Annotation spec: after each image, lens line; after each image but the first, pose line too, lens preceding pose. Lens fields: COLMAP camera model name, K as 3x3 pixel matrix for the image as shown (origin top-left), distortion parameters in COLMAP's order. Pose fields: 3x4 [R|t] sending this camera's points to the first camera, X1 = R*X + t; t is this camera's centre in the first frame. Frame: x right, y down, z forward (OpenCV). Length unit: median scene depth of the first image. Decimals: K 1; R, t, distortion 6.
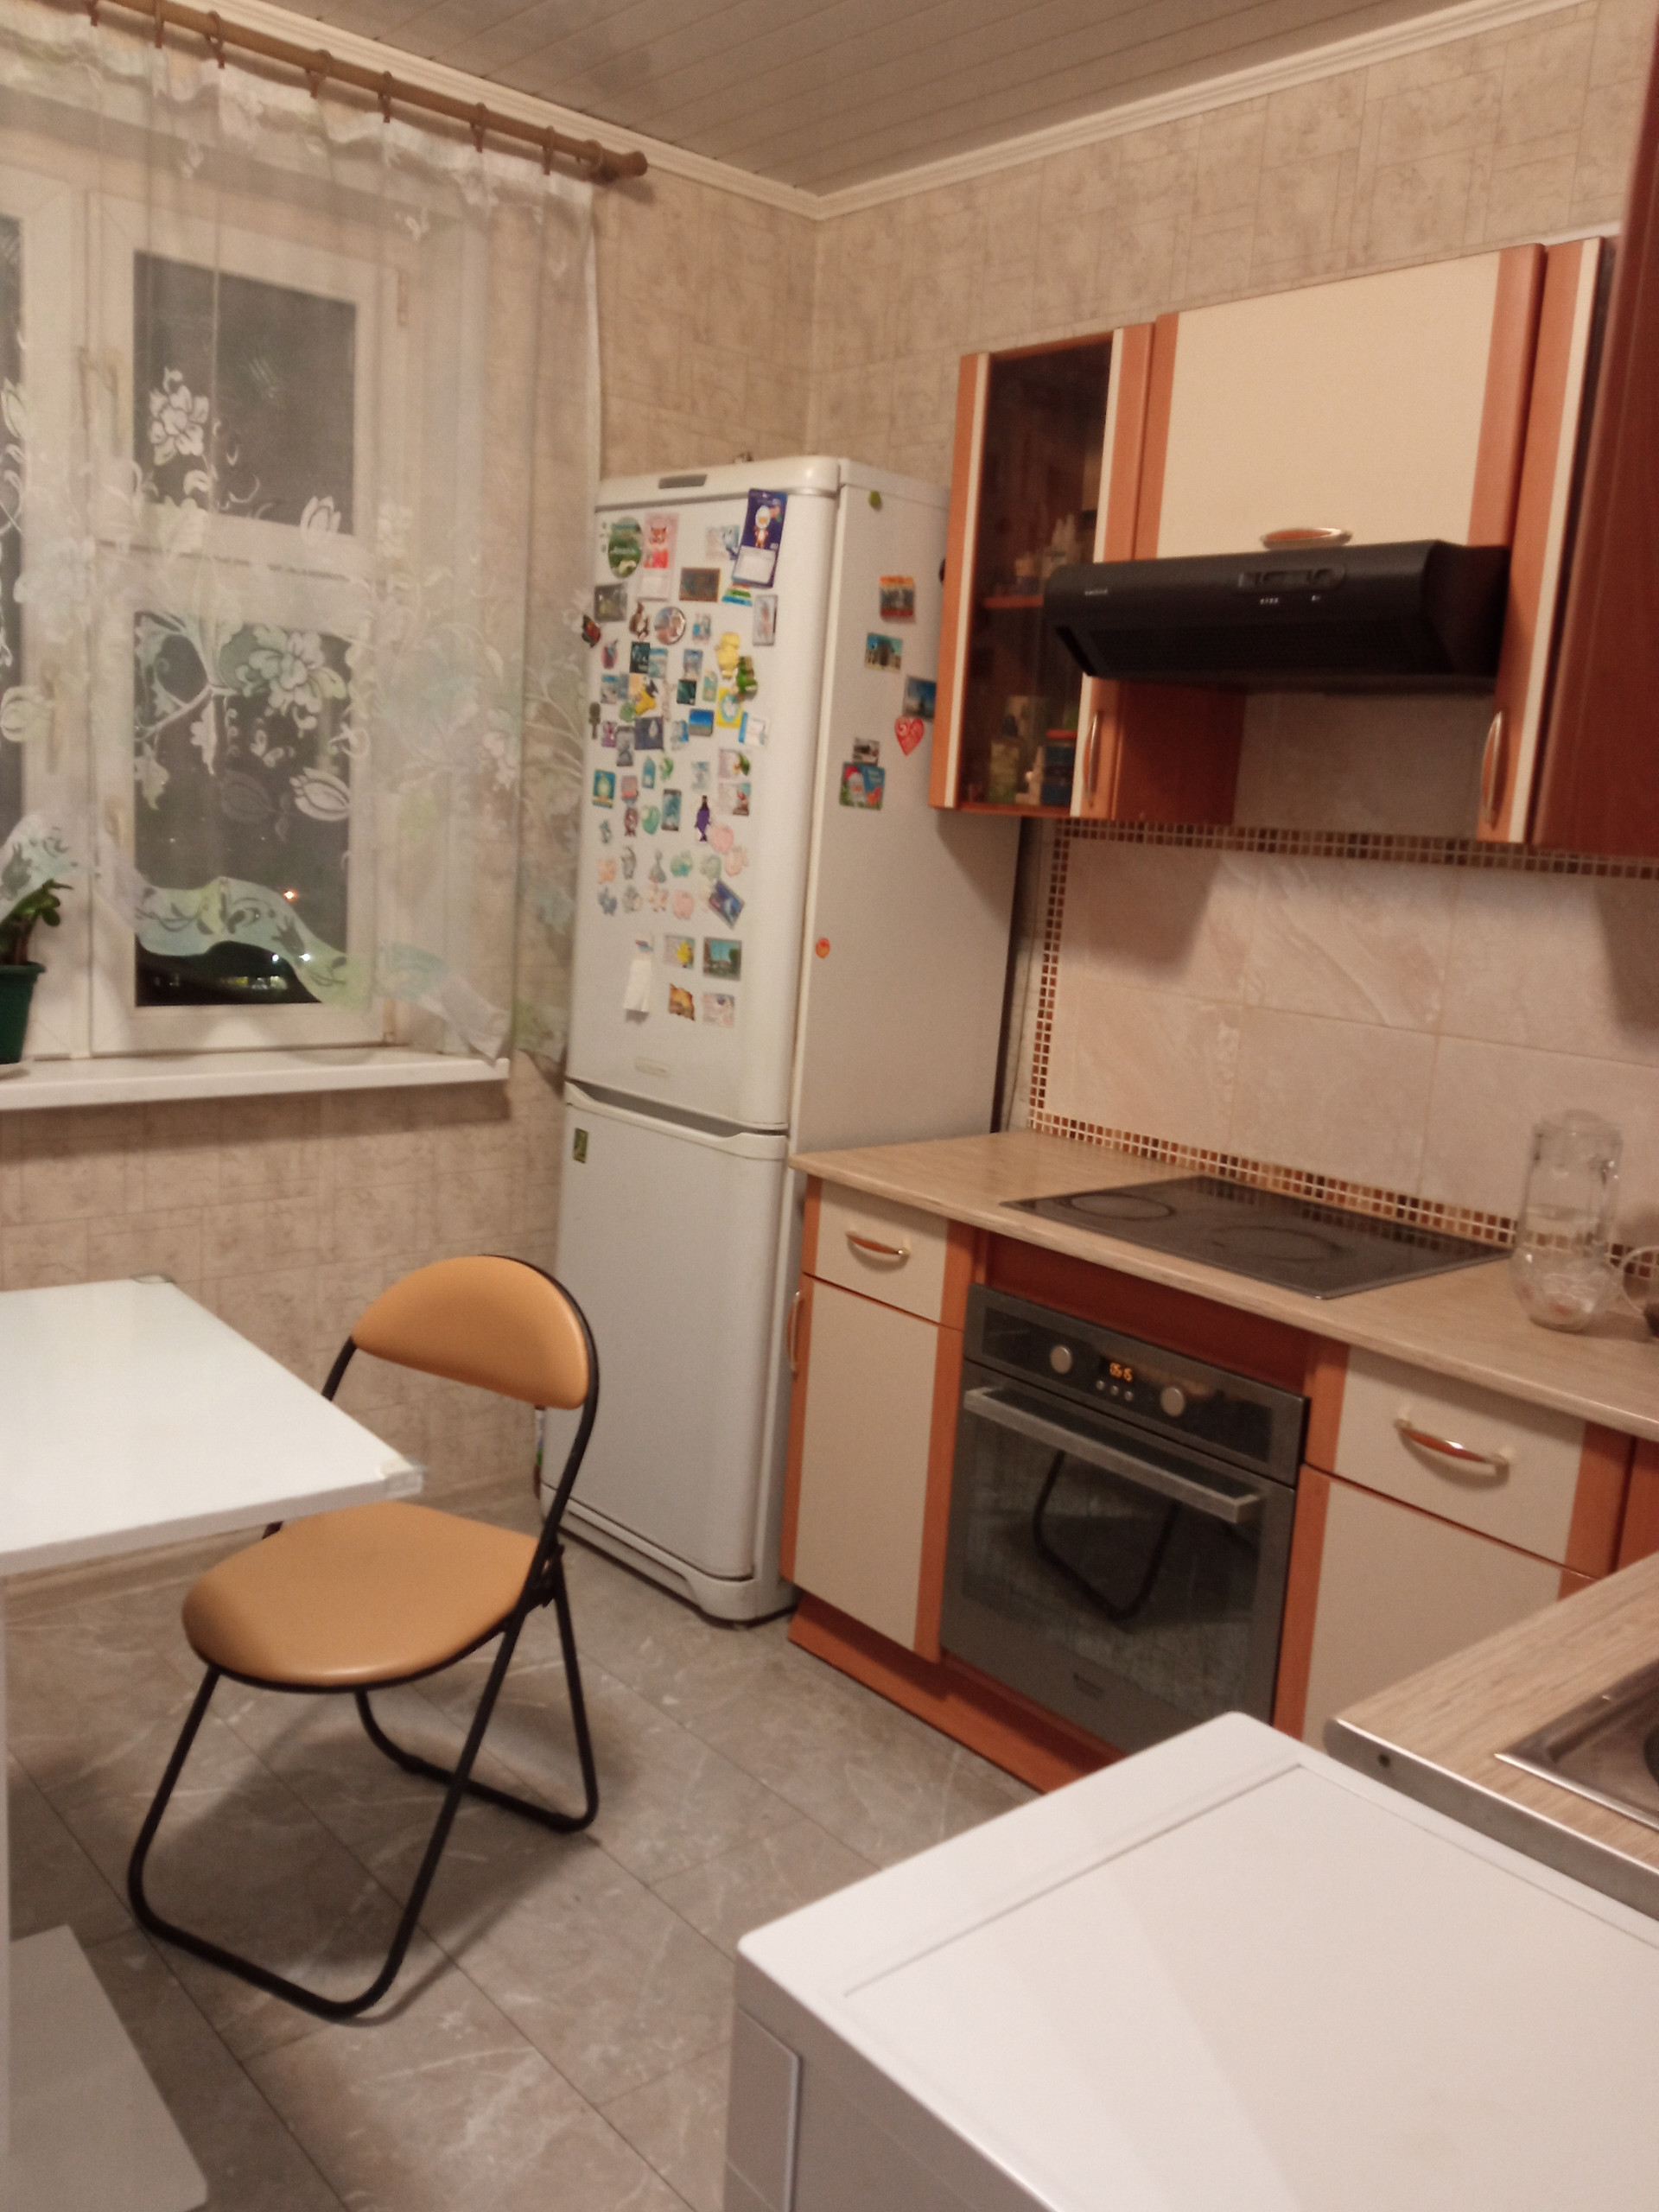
lens RADIAL K [[1763.3, 0, 825.1], [0, 1763.3, 1148.9], [0, 0, 1]] dist [0.042605, -0.086364]
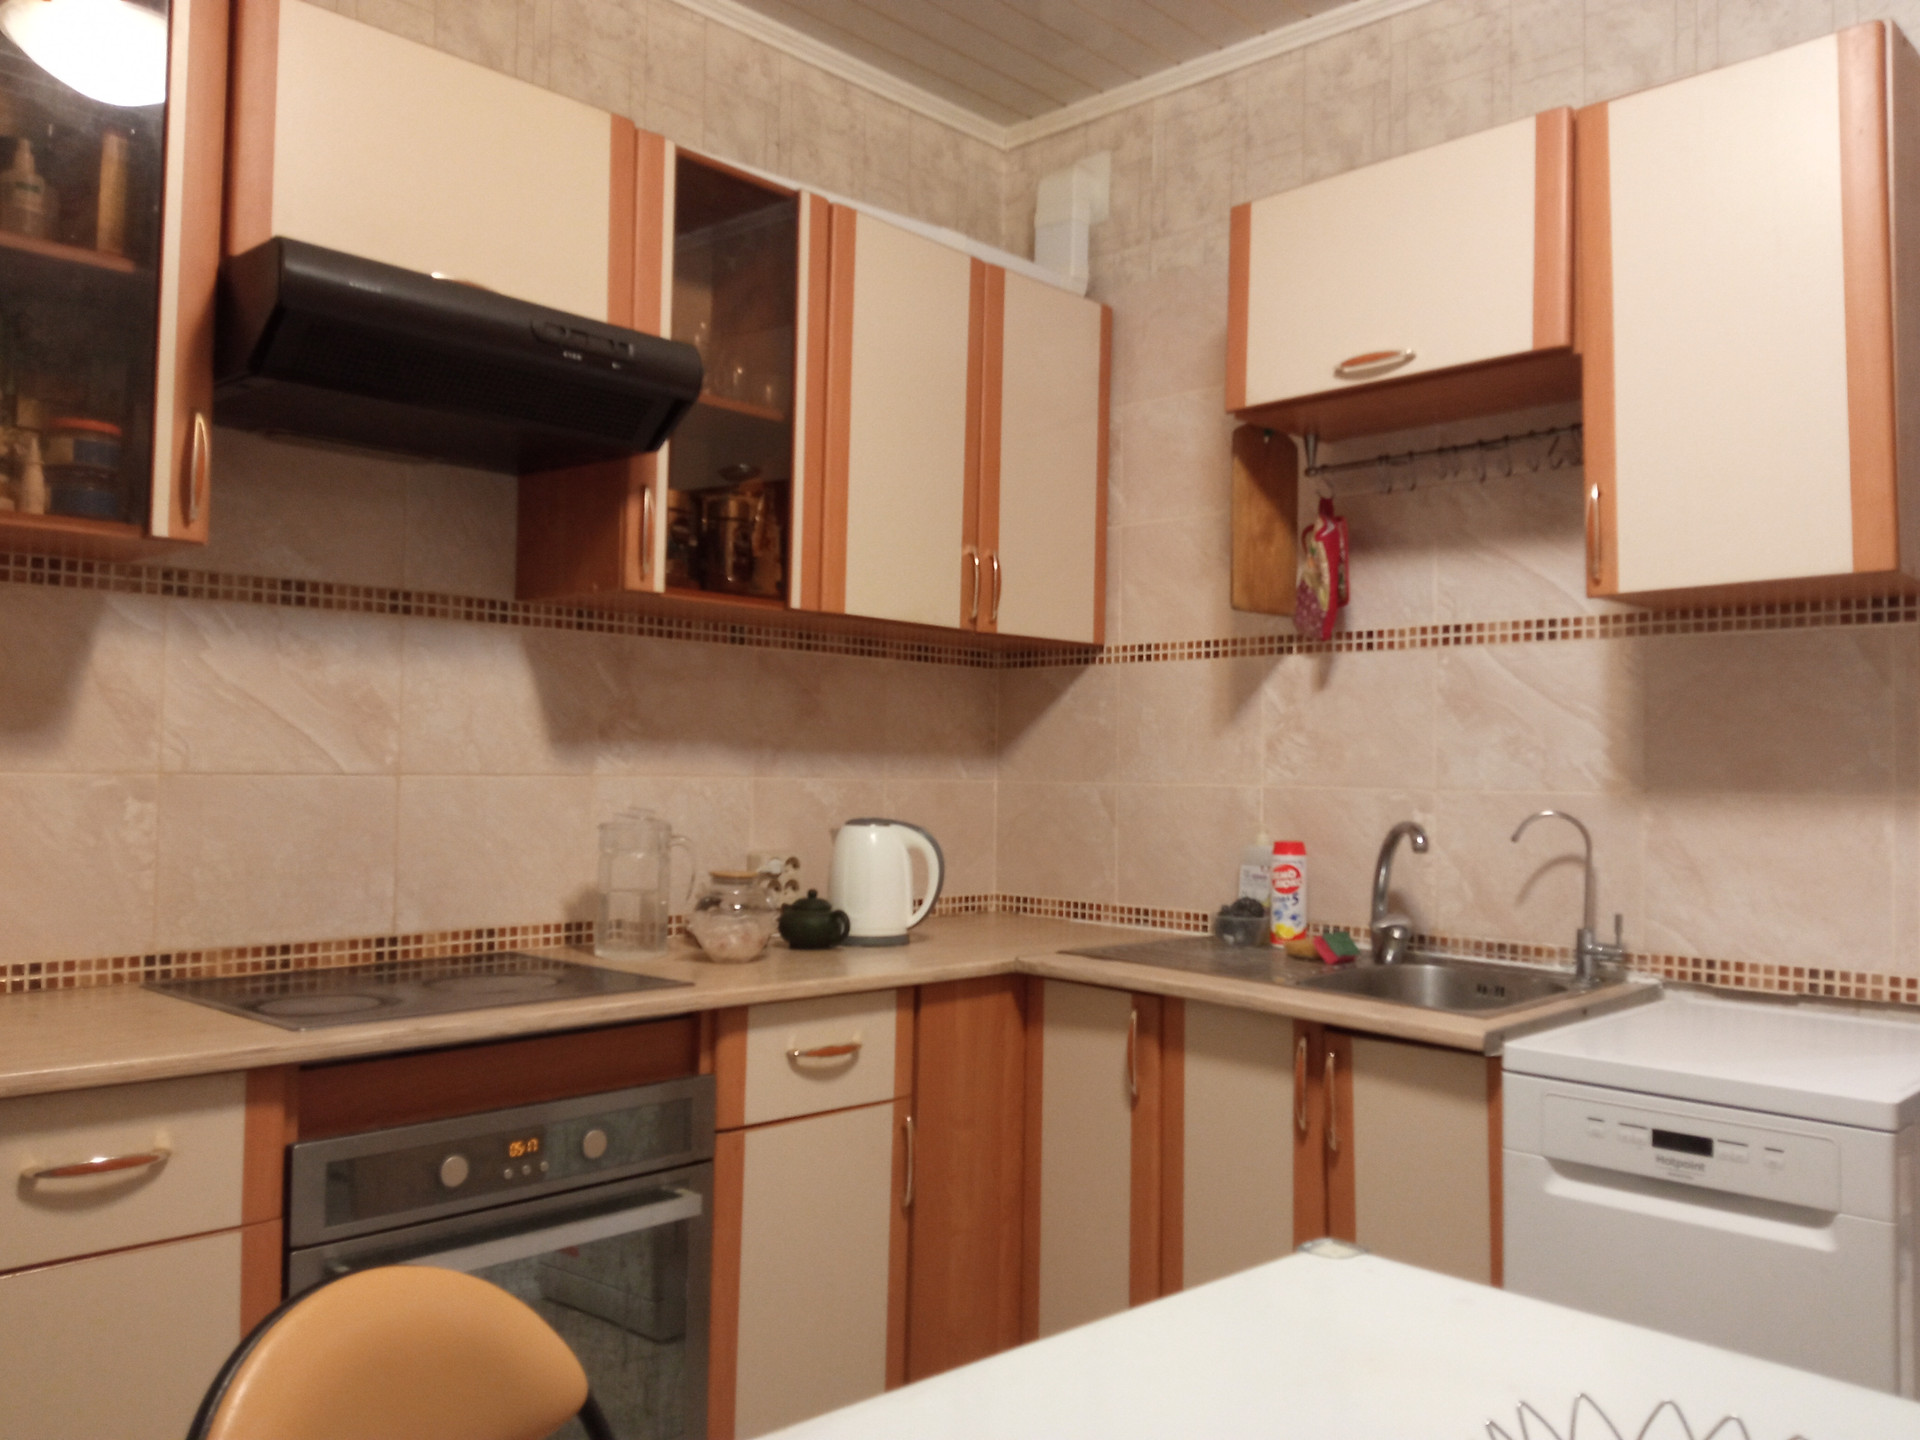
lens RADIAL K [[1530.5, 0, 951.7], [0, 1530.5, 712.7], [0, 0, 1]] dist [0.042605, -0.086364]
pose [[-0.106959, -0.023590, 0.993984, -0.570841], [0.174909, 0.983681, 0.042167, -0.079072], [-0.978758, 0.178367, -0.101087, 0.742837]]
